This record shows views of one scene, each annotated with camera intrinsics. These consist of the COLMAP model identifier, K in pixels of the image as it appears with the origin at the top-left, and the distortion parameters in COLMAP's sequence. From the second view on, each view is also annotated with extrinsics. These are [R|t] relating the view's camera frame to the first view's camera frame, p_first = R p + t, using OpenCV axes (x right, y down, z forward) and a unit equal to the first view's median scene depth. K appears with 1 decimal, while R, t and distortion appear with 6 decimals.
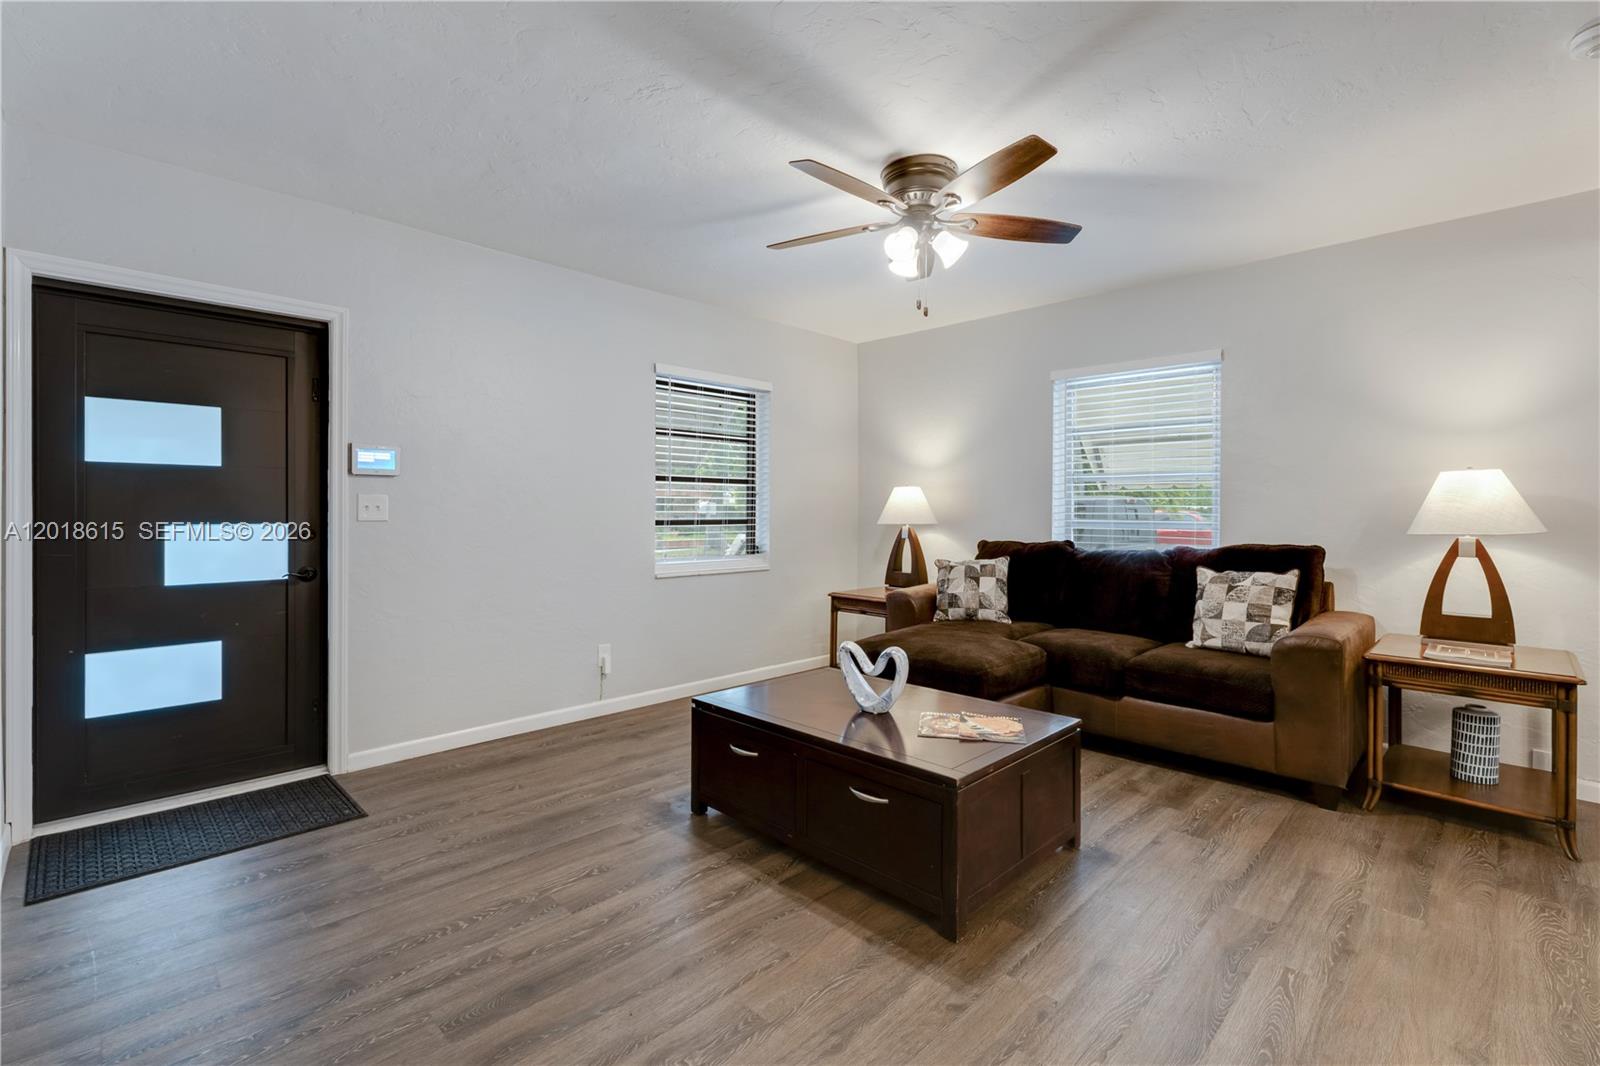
lens RADIAL K [[709.7, 0, 797.0], [0, 709.7, 520.6], [0, 0, 1]] dist [-0.000394, 0.000176]
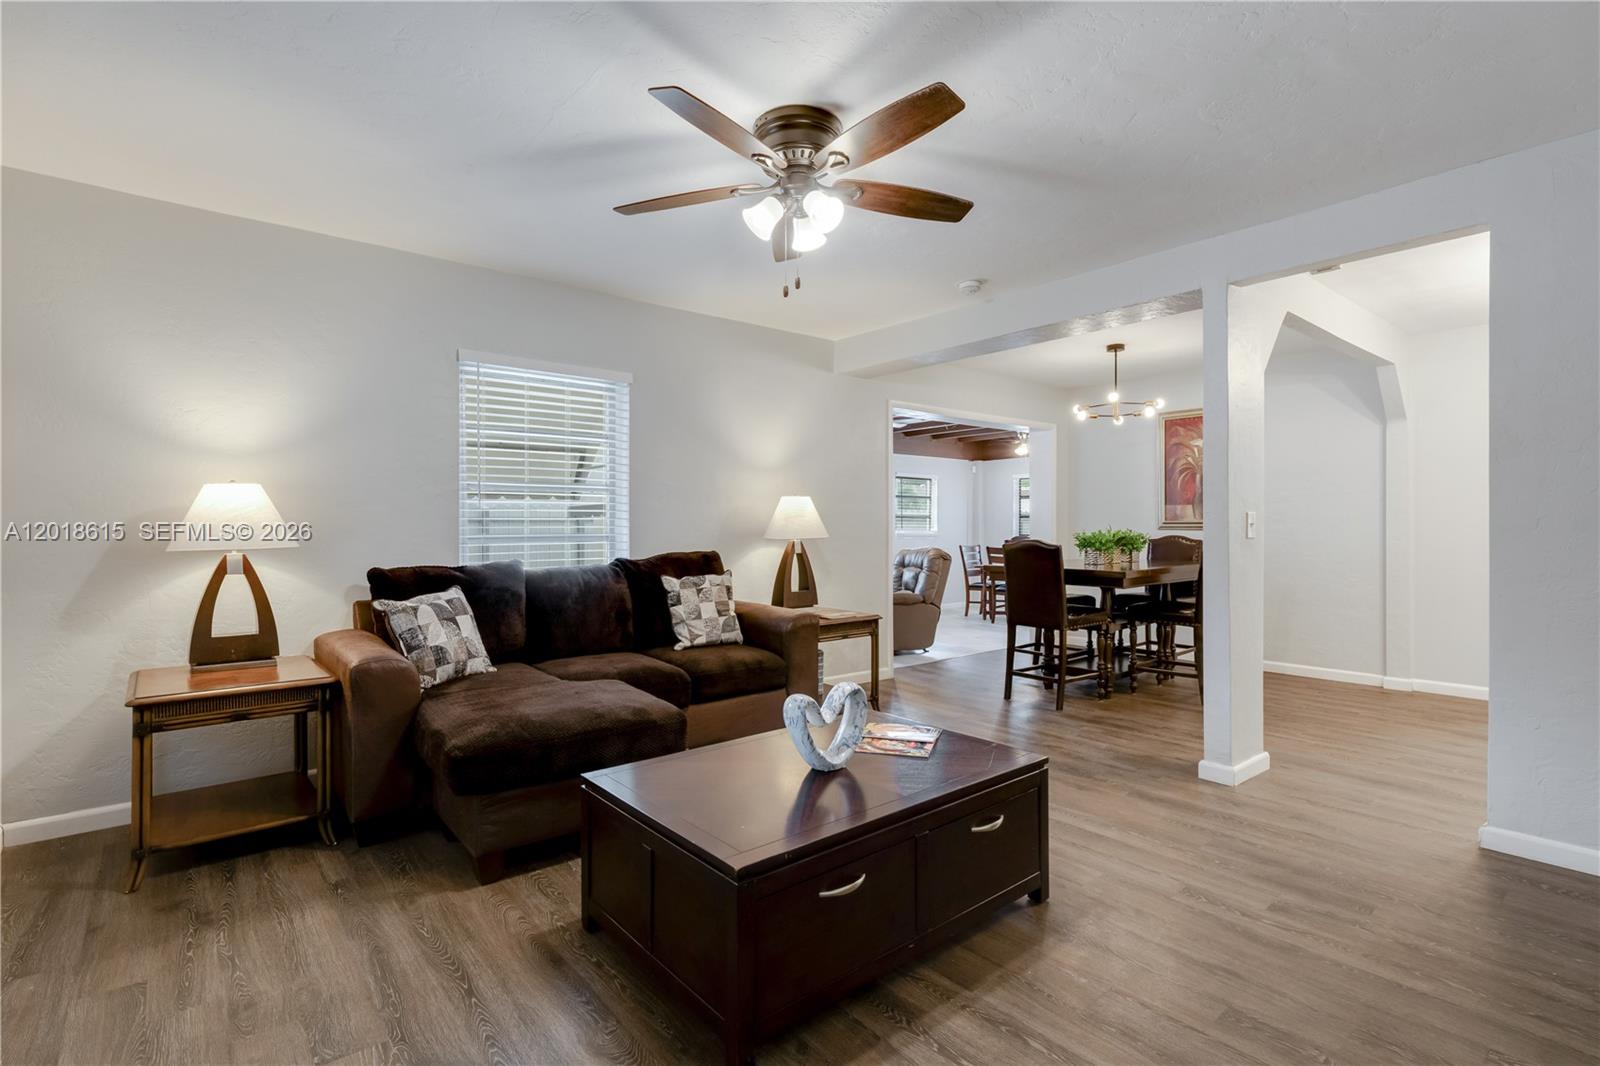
lens RADIAL K [[767.5, 0, 809.4], [0, 767.5, 524.6], [0, 0, 1]] dist [0.148903, -0.000014]
pose [[0.075787, 0.004044, 0.997116, -0.603934], [0.012672, 0.999907, -0.005018, -0.003432], [-0.997044, 0.013016, 0.075728, 0.708521]]
